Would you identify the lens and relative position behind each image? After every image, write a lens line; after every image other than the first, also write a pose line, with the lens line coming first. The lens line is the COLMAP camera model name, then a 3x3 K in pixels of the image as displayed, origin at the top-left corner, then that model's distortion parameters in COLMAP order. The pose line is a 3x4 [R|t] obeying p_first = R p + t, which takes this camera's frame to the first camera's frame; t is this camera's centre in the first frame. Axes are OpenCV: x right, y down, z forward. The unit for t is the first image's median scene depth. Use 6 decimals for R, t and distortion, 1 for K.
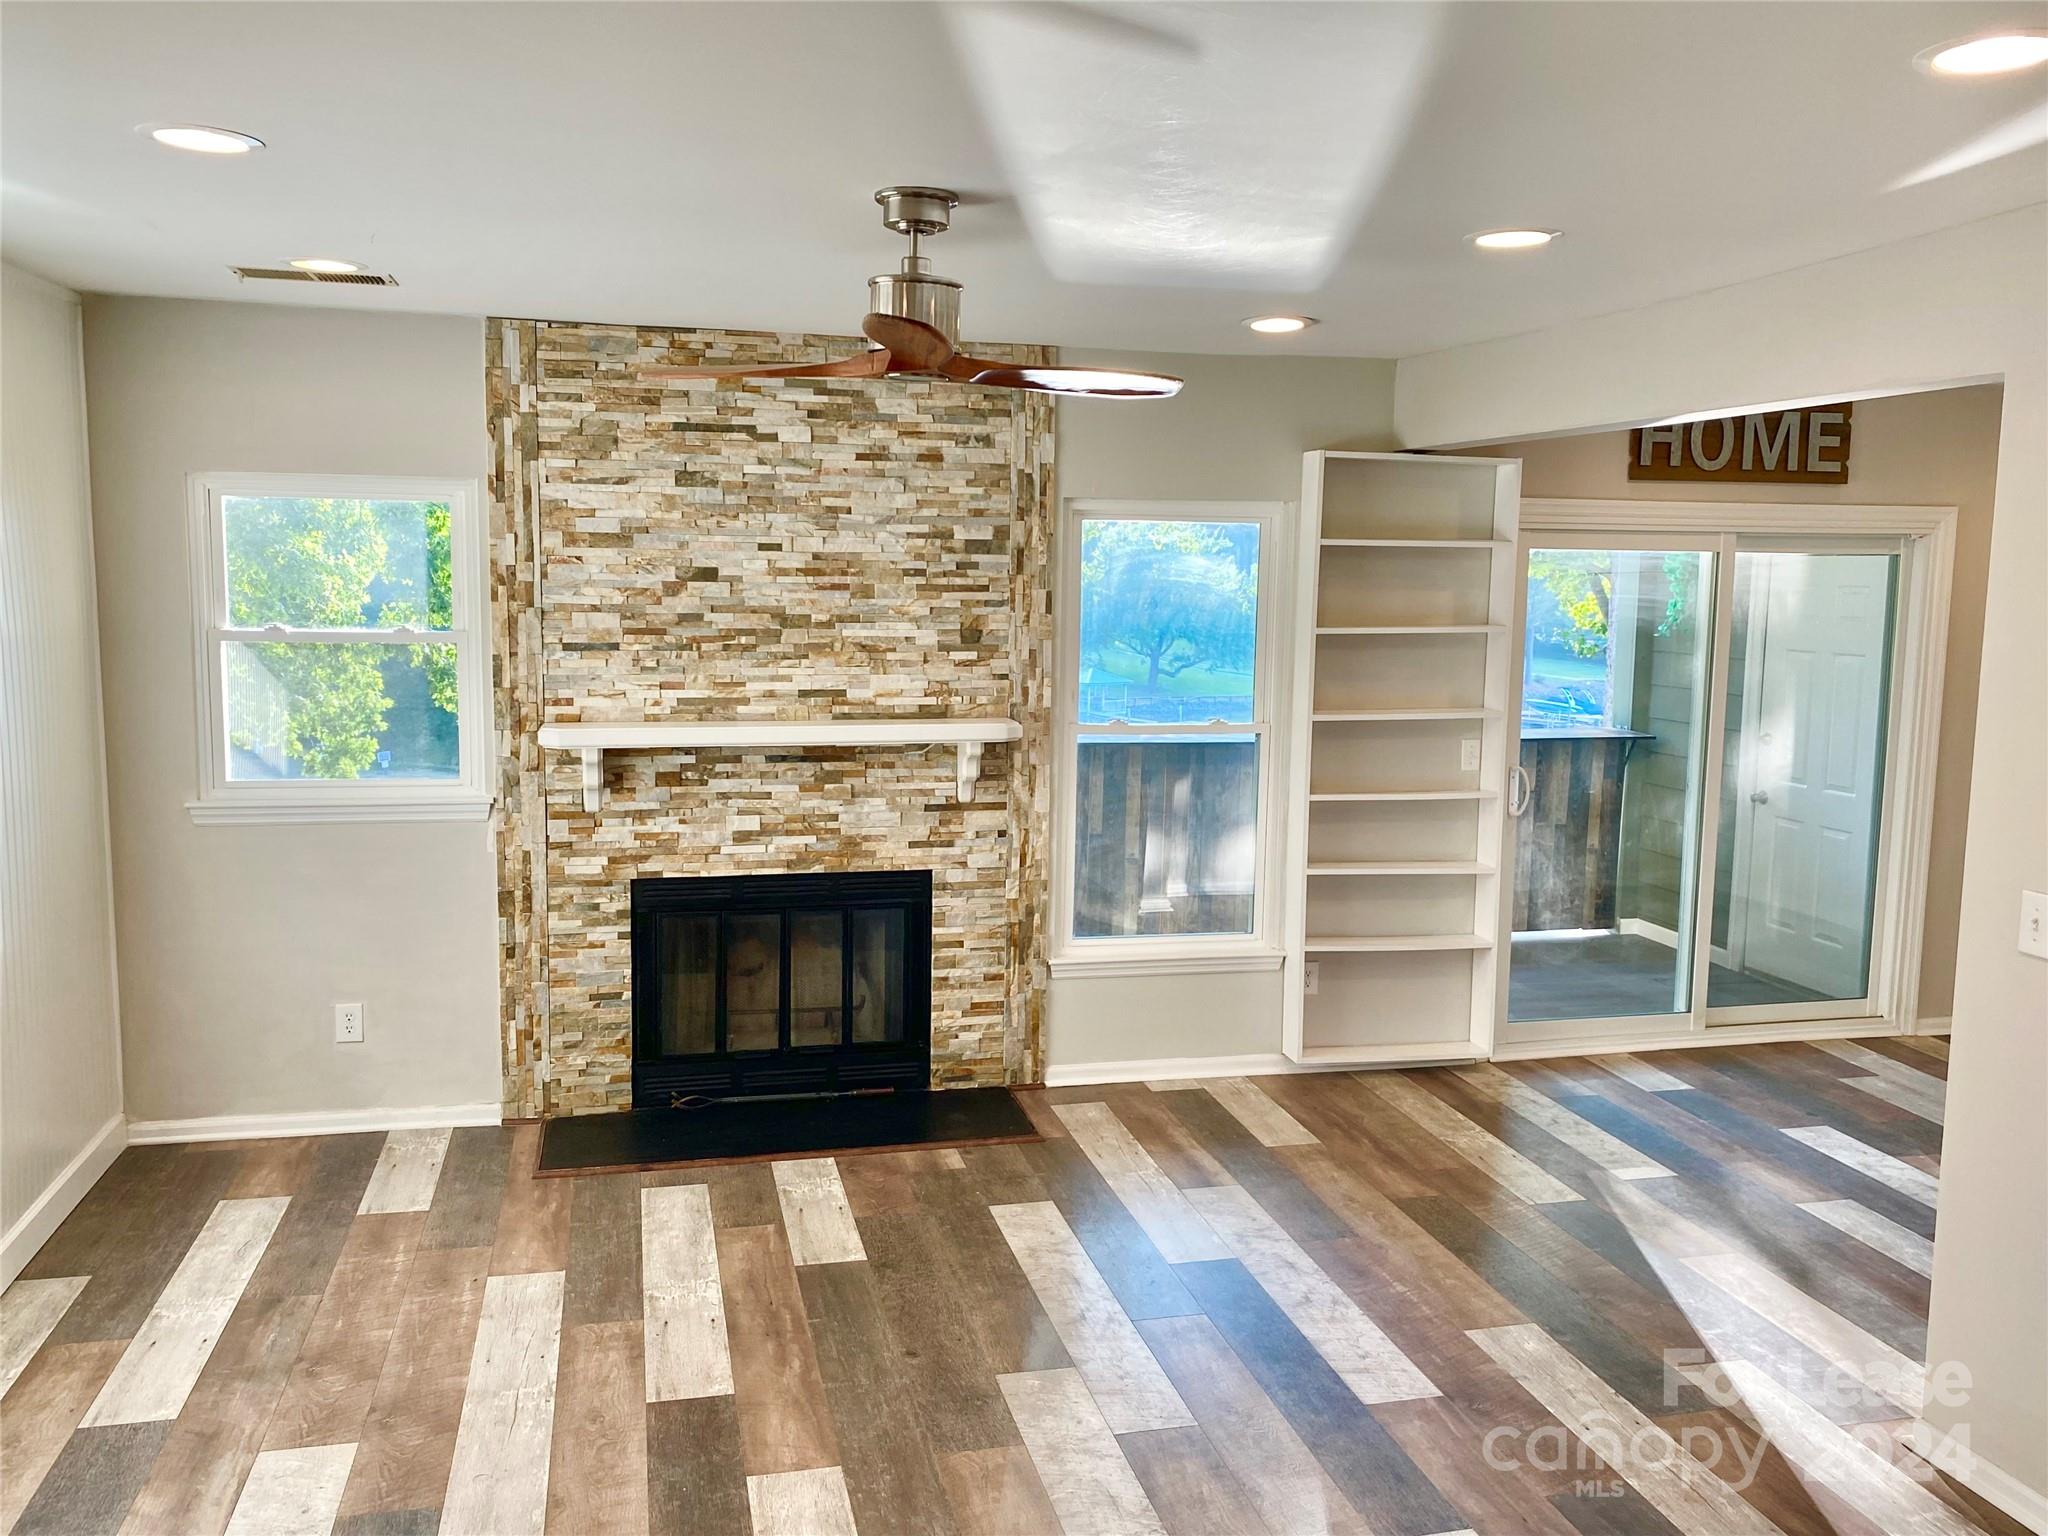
lens RADIAL K [[1640.6, 0, 1032.4], [0, 1640.6, 770.0], [0, 0, 1]] dist [0.042434, -0.062927]
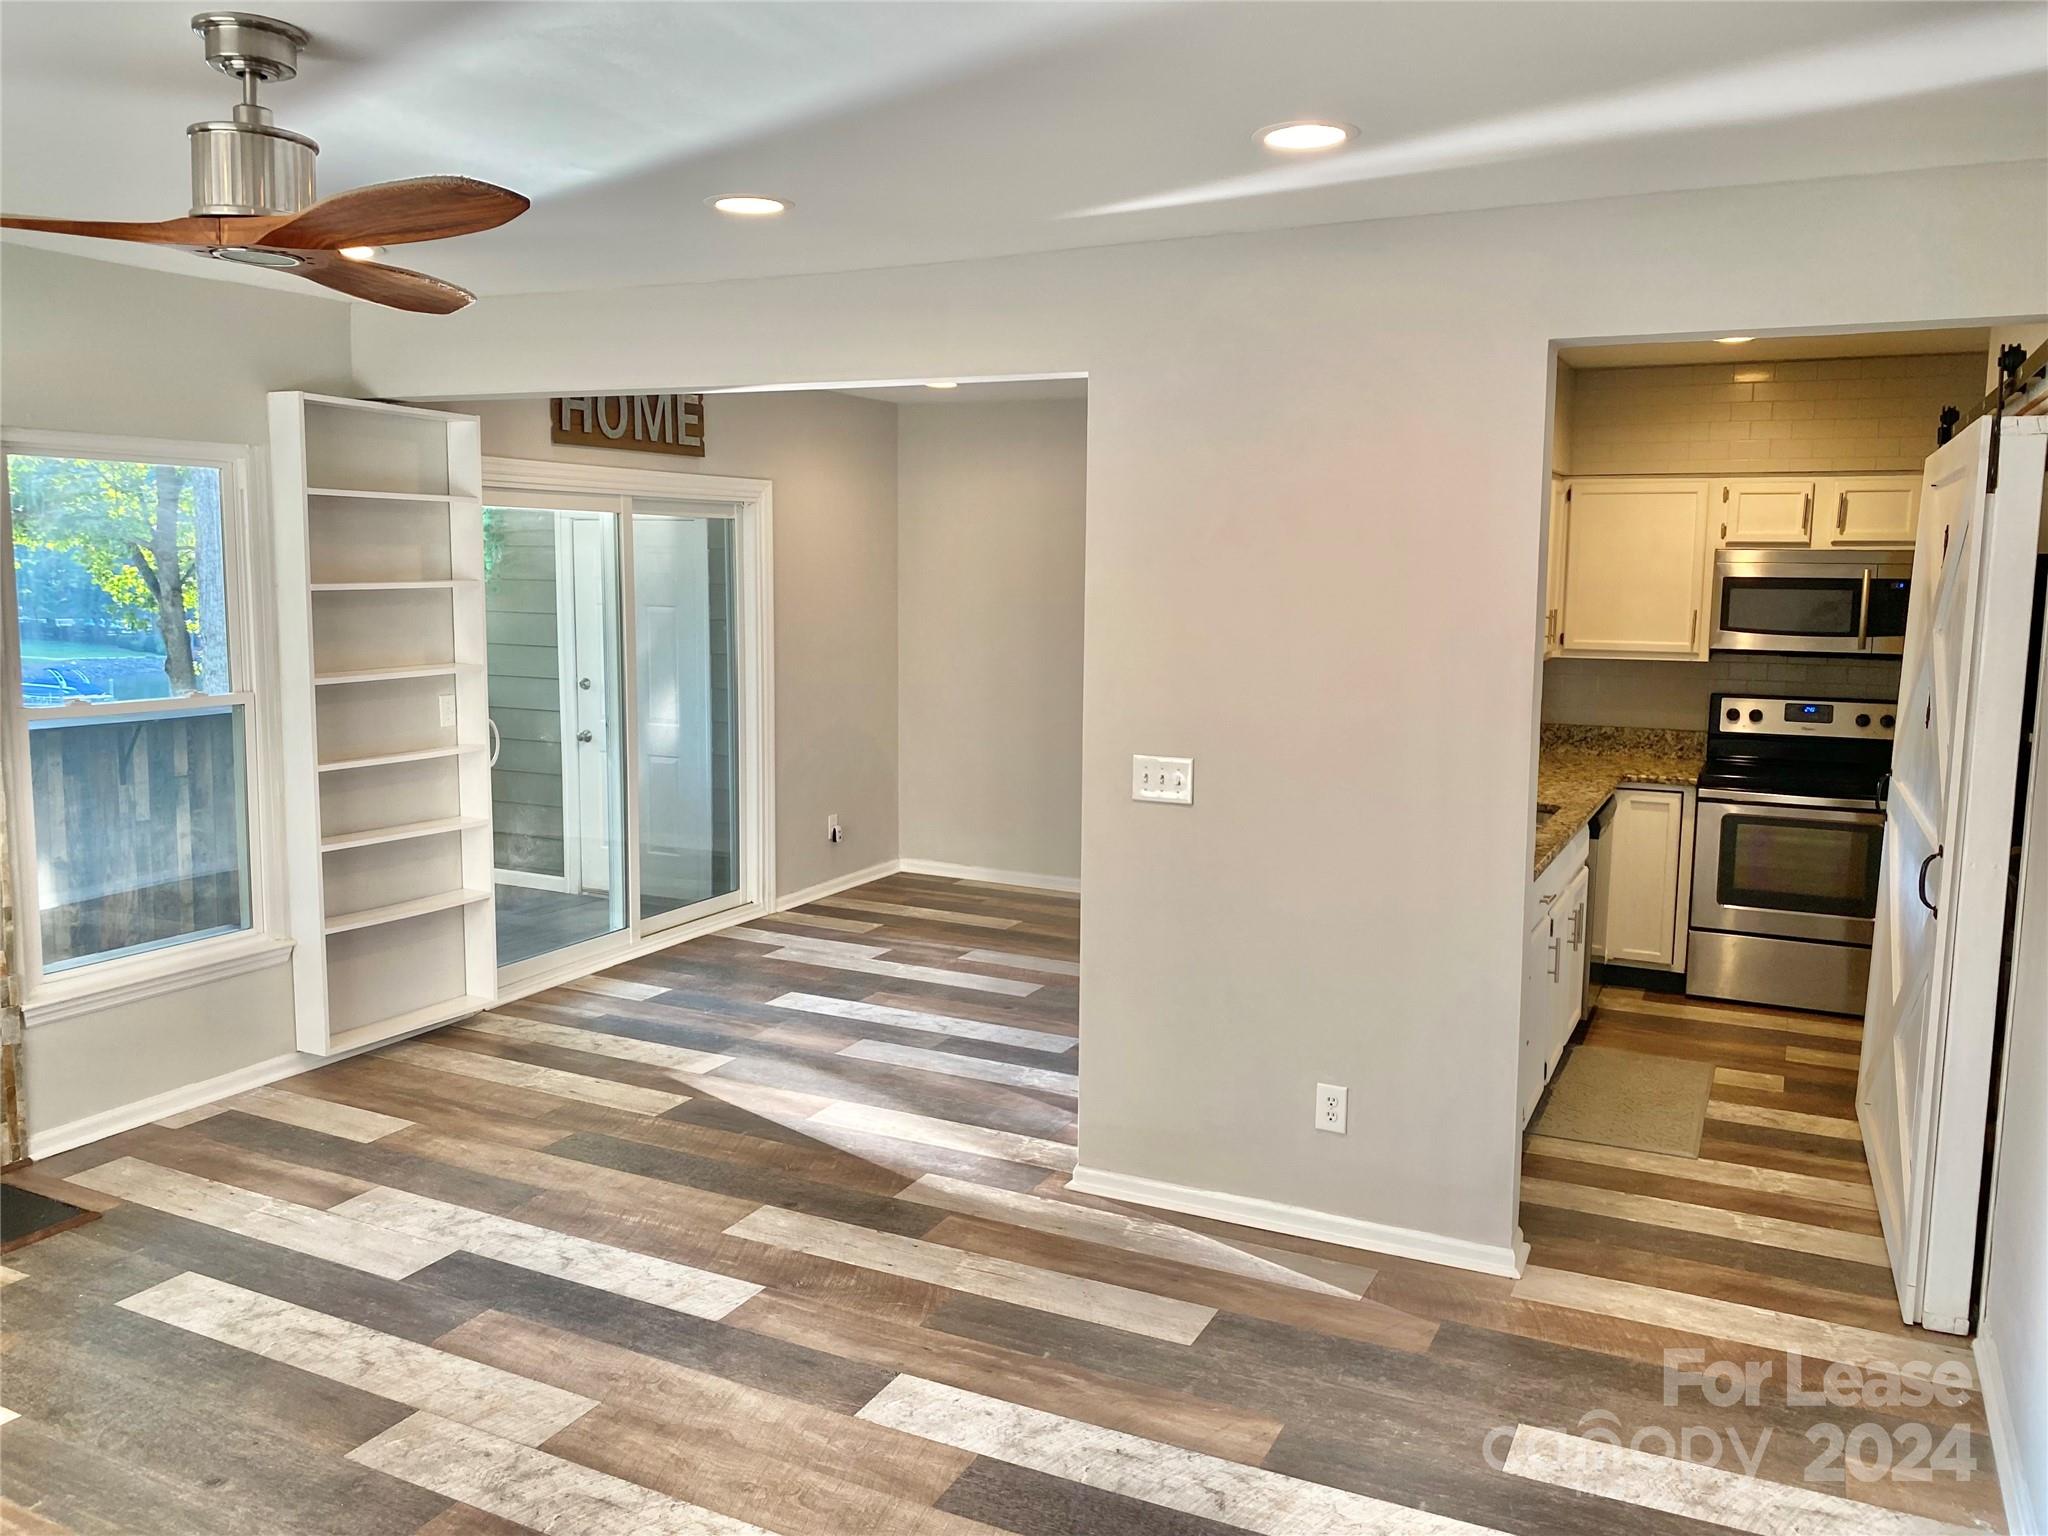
lens RADIAL K [[1541.0, 0, 1030.6], [0, 1541.0, 756.8], [0, 0, 1]] dist [-0.008167, -0.012690]
pose [[0.637306, -0.102767, 0.763728, -0.251669], [0.090283, 0.994200, 0.058441, -0.004633], [-0.765304, 0.031707, 0.642887, 0.144126]]
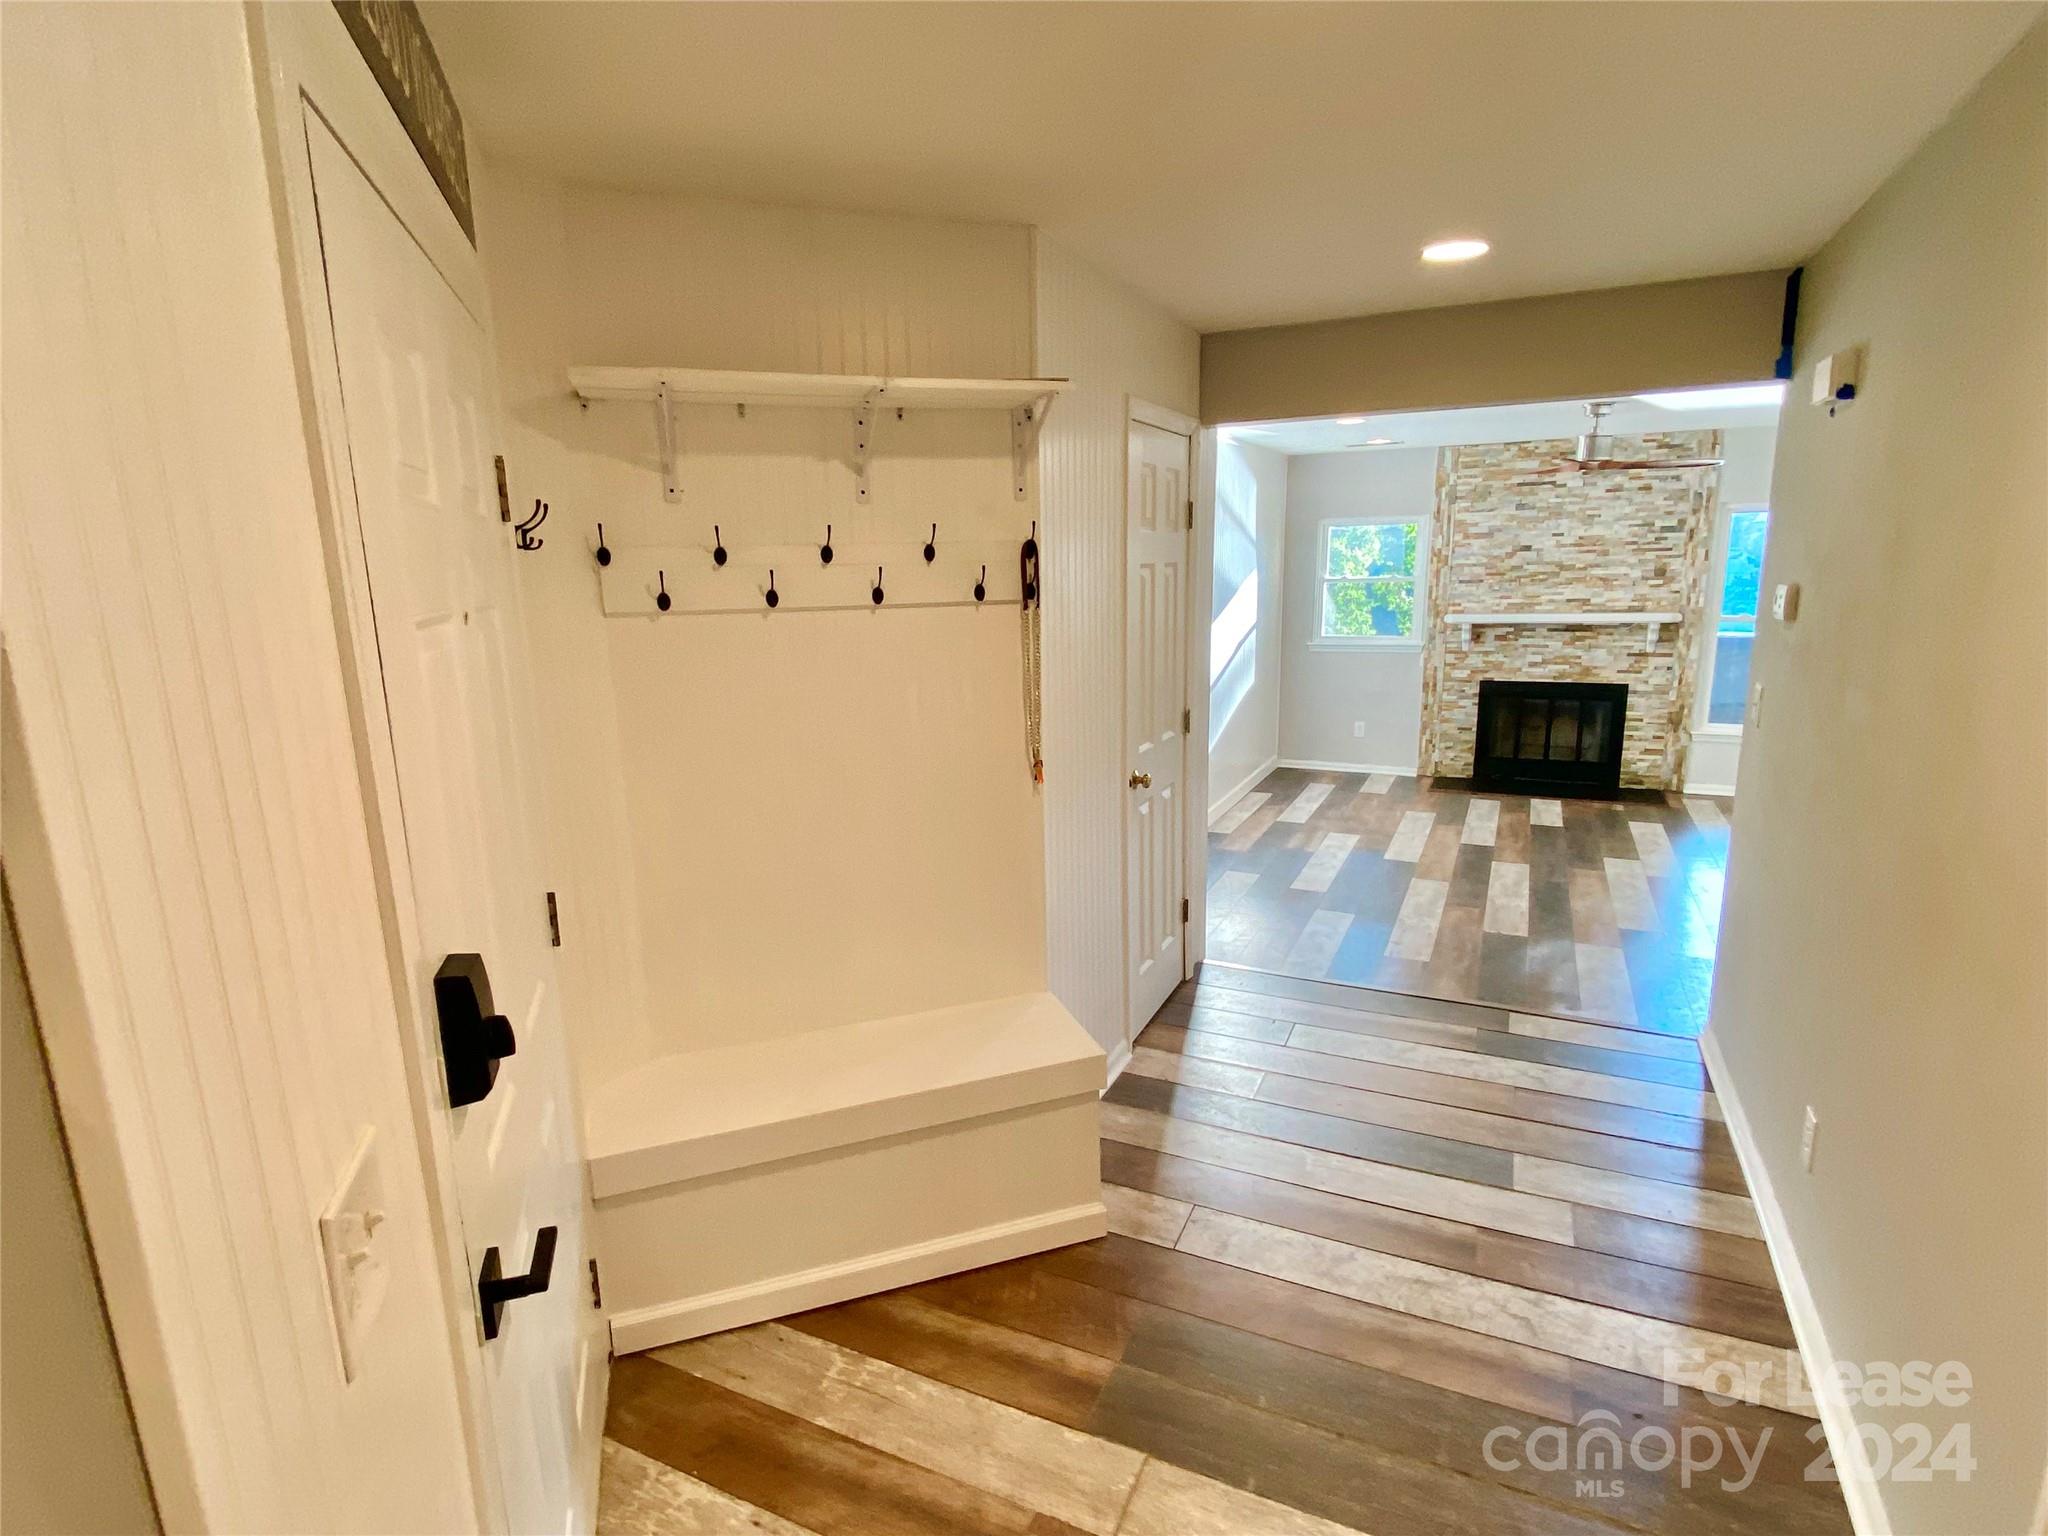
lens RADIAL K [[1045.2, 0, 1007.3], [0, 1045.2, 783.3], [0, 0, 1]] dist [0.008084, -0.001672]
pose [[0.765356, 0.098819, -0.635976, 0.210201], [-0.049504, 0.994254, 0.094914, 0.104694], [0.641700, -0.041160, 0.765850, -0.603470]]
